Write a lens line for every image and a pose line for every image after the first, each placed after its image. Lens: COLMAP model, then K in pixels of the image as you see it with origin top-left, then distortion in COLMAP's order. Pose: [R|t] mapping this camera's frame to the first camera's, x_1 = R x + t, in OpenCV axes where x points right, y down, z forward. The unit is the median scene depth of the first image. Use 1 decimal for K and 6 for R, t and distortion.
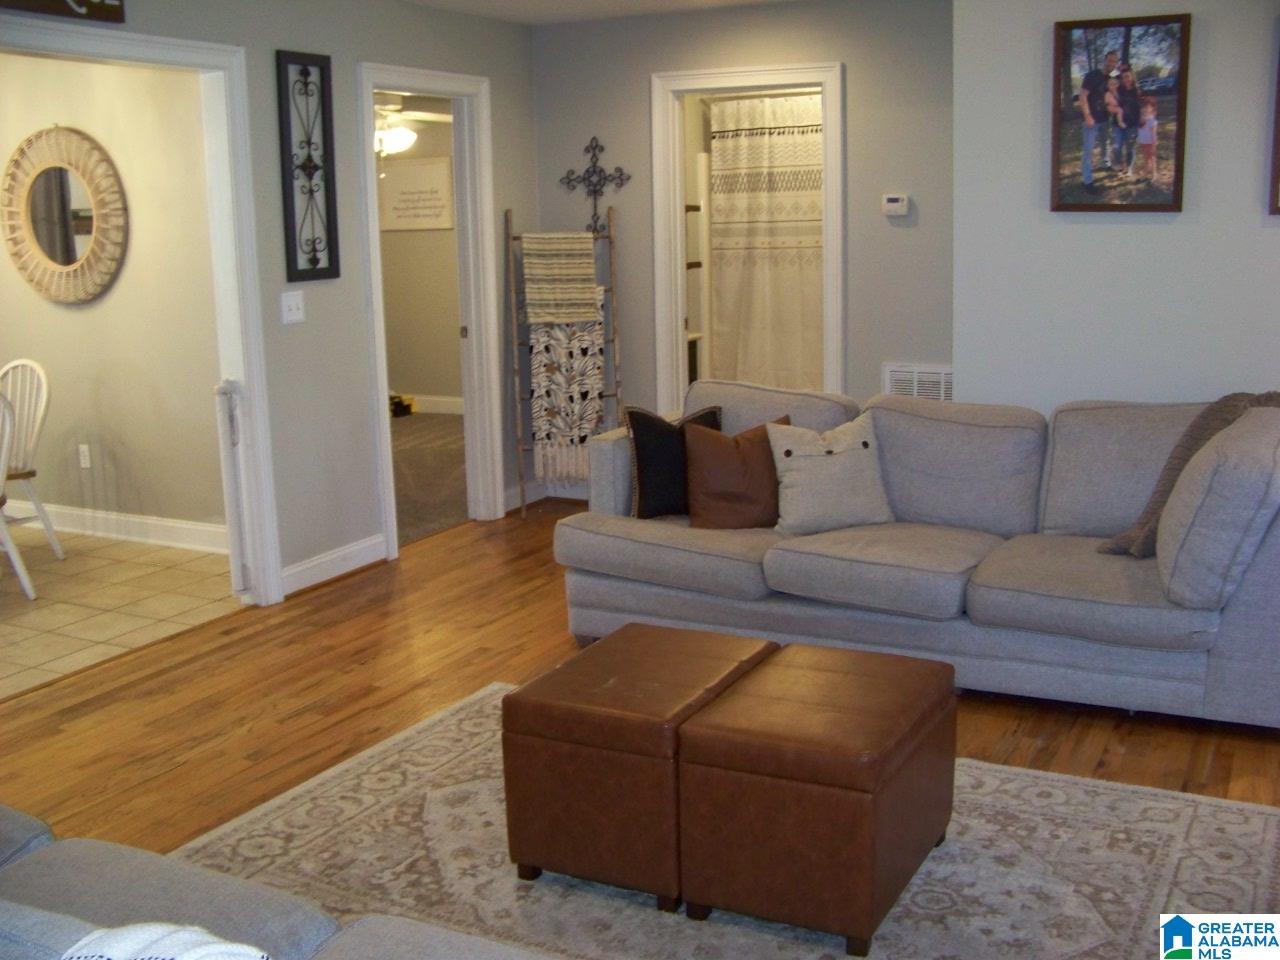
lens RADIAL K [[1365.4, 0, 646.1], [0, 1365.4, 507.1], [0, 0, 1]] dist [-0.258757, 0.351088]
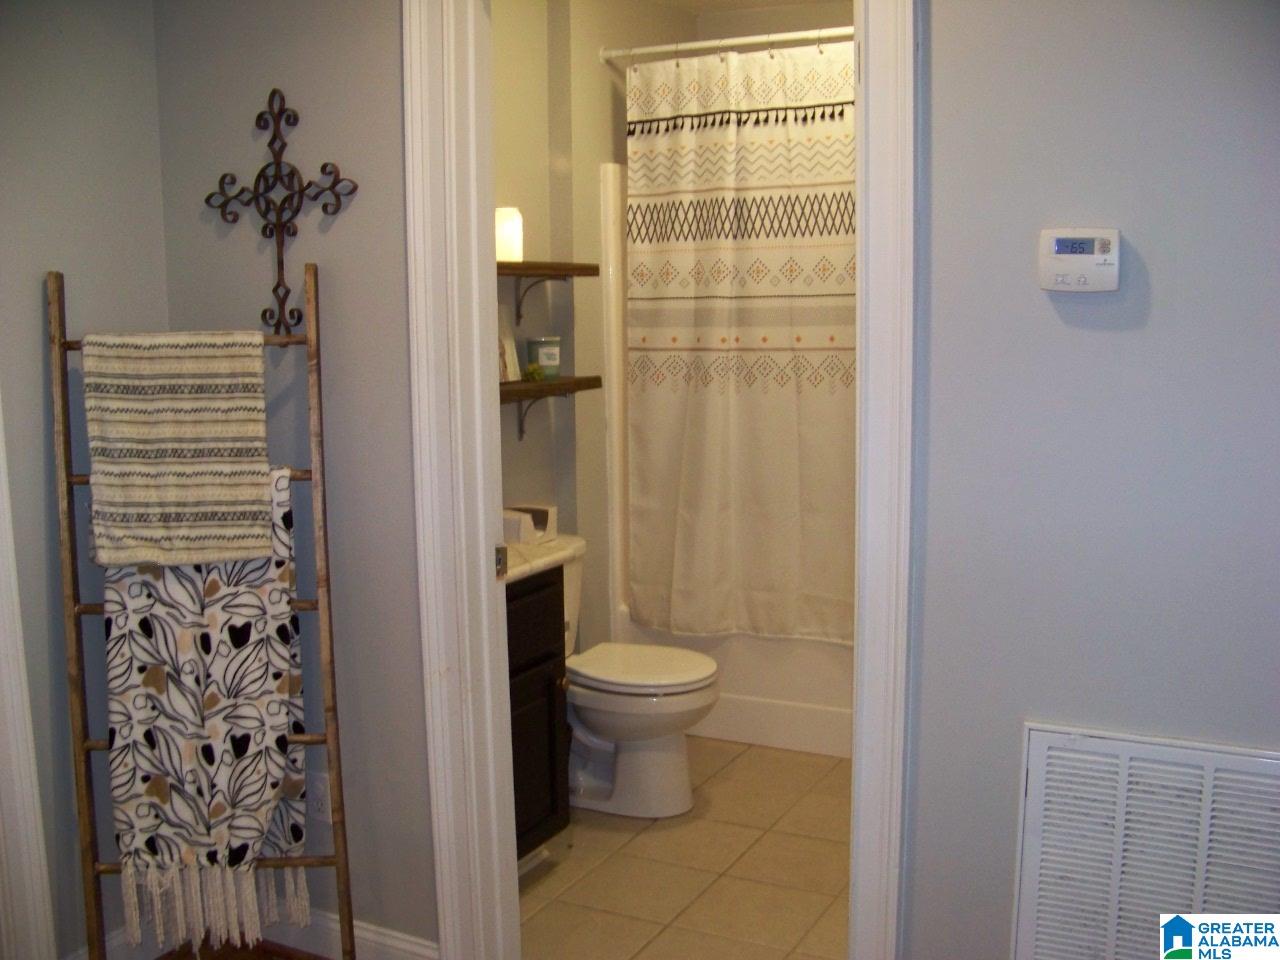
lens RADIAL K [[1365.4, 0, 646.1], [0, 1365.4, 507.1], [0, 0, 1]] dist [-0.258757, 0.351088]
pose [[0.999945, 0.010488, -0.000414, 0.071709], [-0.010495, 0.998806, -0.047710, -0.133672], [-0.000087, 0.047712, 0.998861, 0.610599]]
